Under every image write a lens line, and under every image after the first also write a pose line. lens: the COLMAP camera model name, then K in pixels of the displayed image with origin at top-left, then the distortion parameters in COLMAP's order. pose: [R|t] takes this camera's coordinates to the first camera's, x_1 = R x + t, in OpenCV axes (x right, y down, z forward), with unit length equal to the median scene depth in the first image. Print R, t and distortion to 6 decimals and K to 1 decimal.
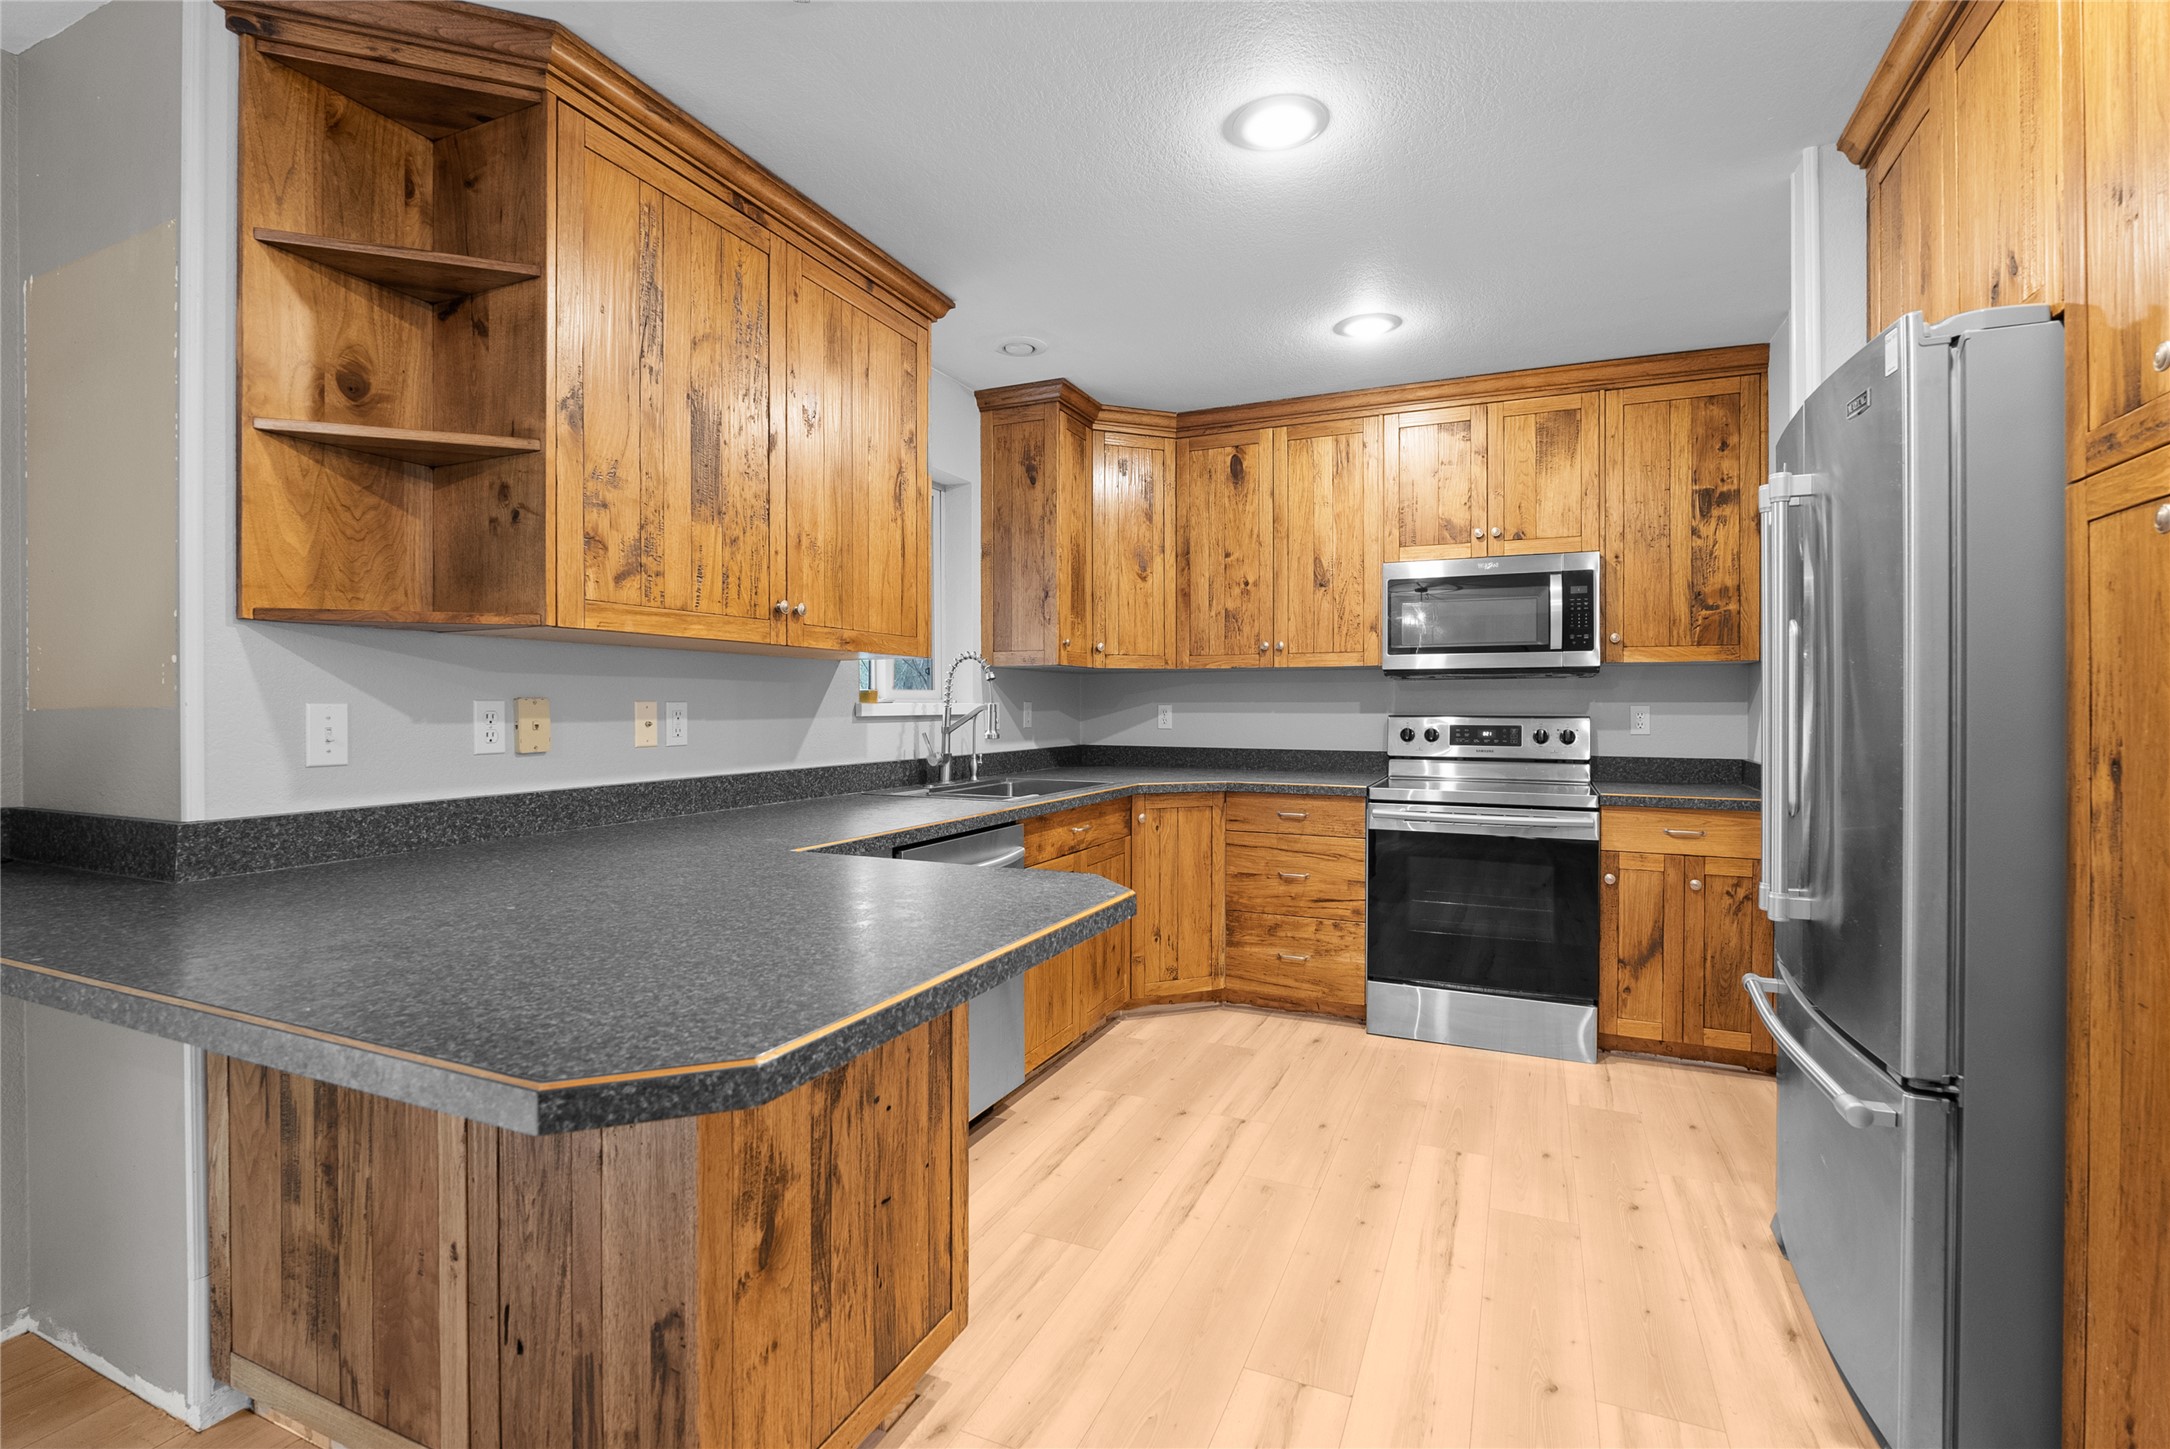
lens RADIAL K [[993.4, 0, 1073.5], [0, 993.4, 709.0], [0, 0, 1]] dist [-0.003150, -0.000267]
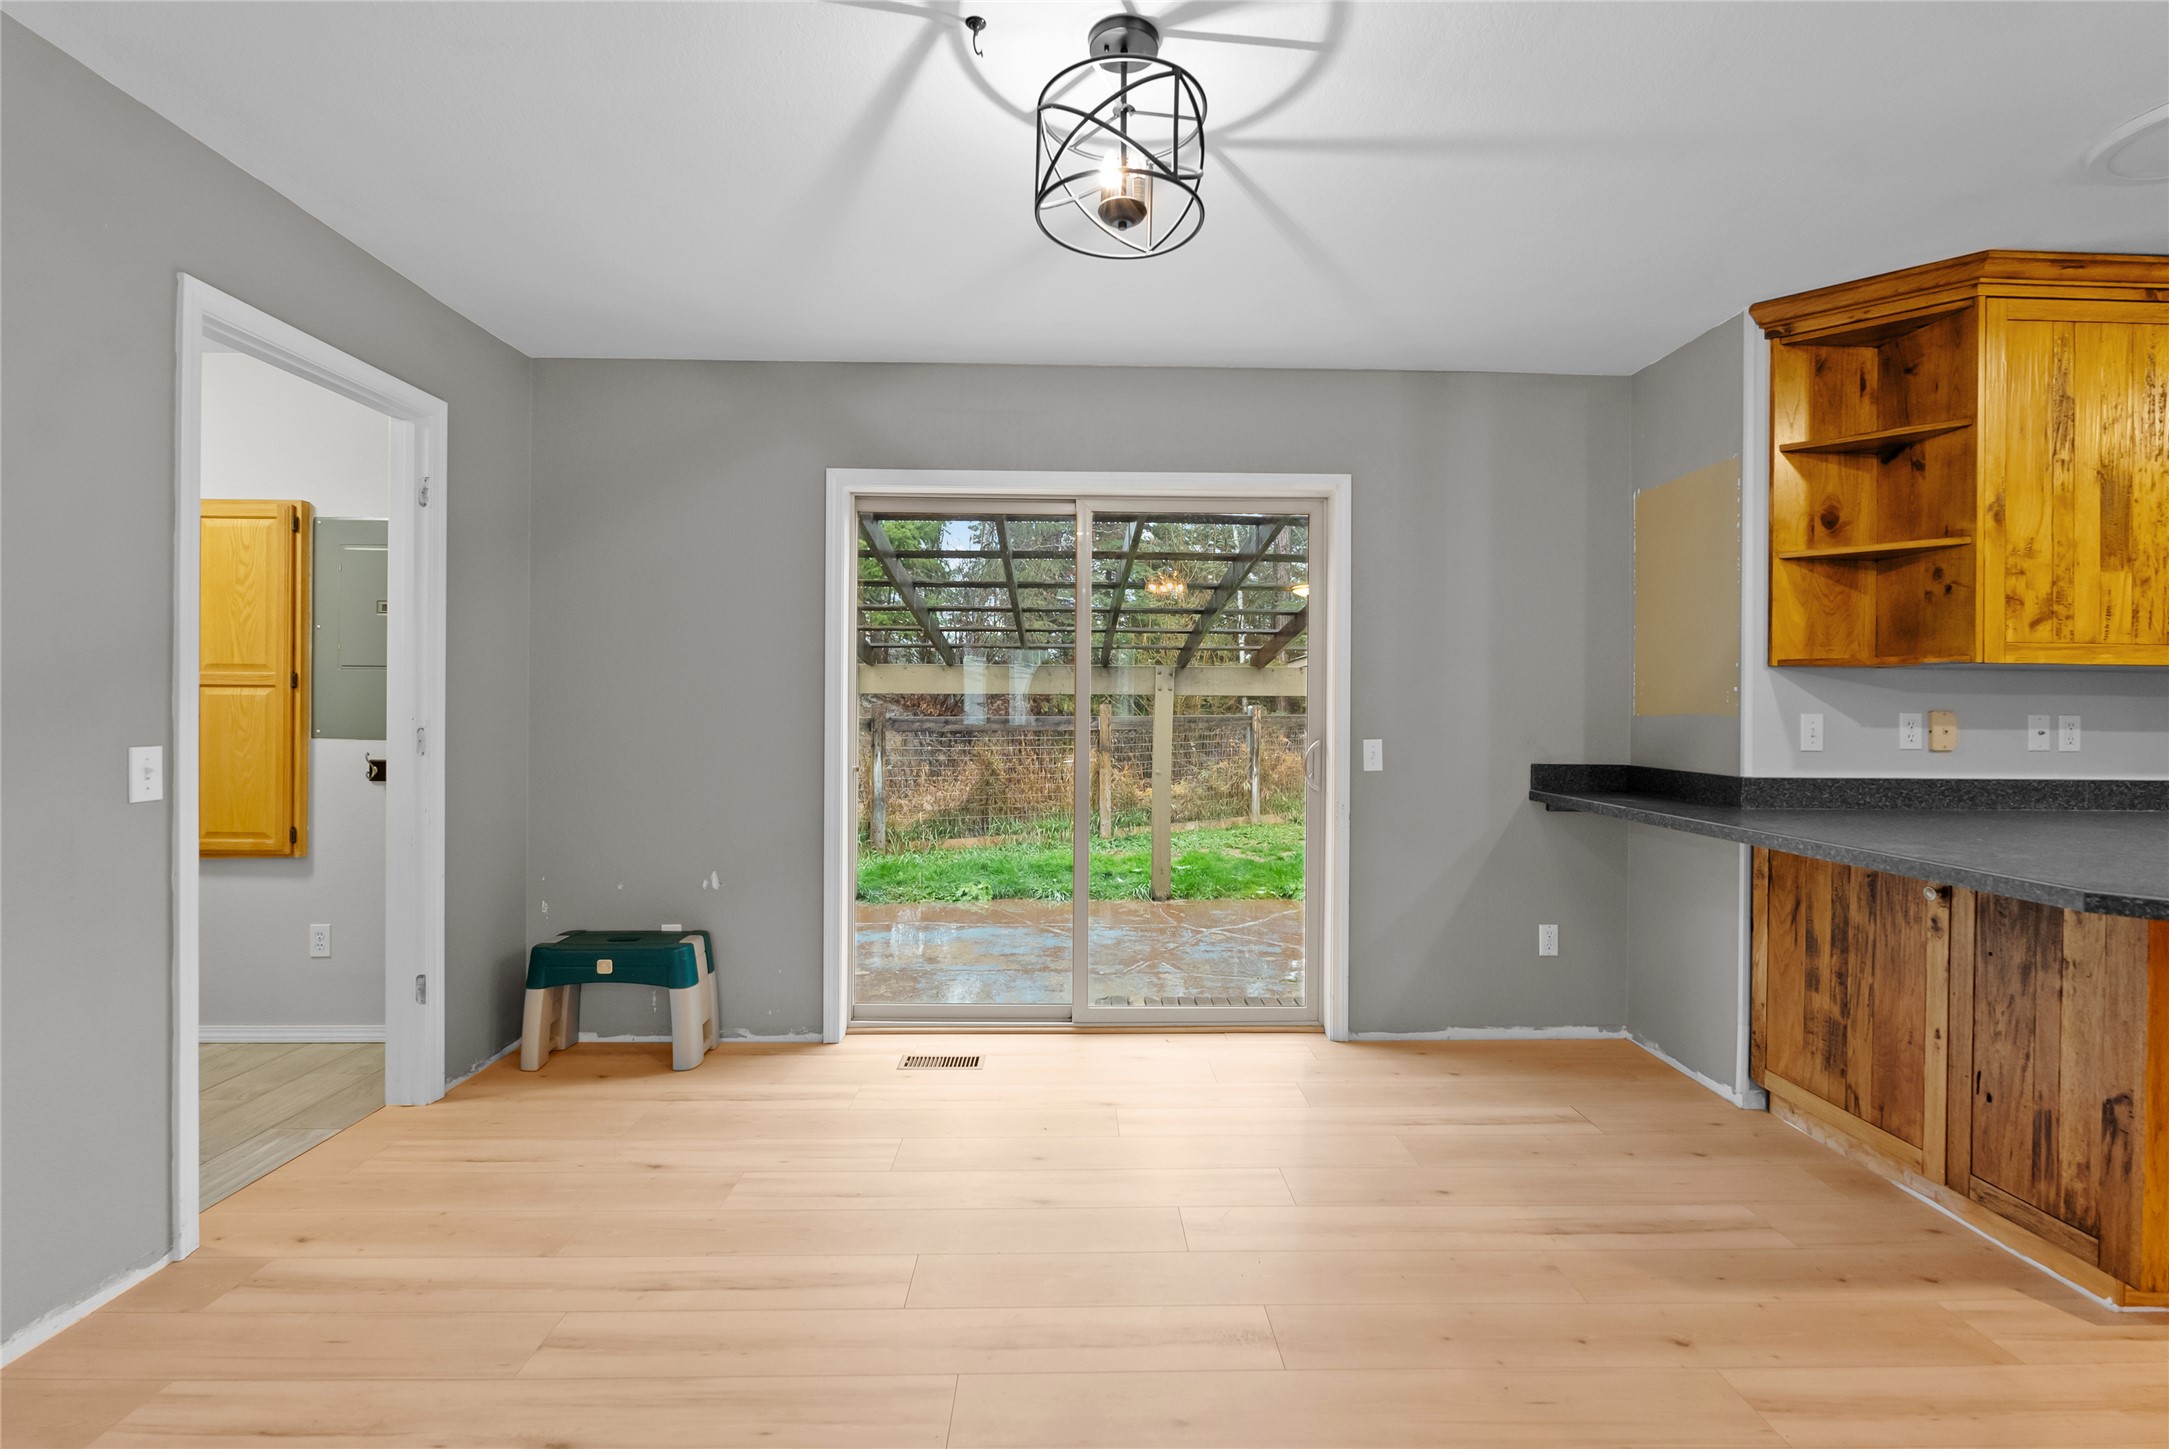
lens RADIAL K [[963.0, 0, 1091.0], [0, 963.0, 706.0], [0, 0, 1]] dist [-0.008239, -0.000238]
pose [[0.438440, 0.006215, -0.898739, 0.161393], [-0.014784, 0.999891, -0.000298, -0.000517], [0.898639, 0.013418, 0.438483, -0.776687]]
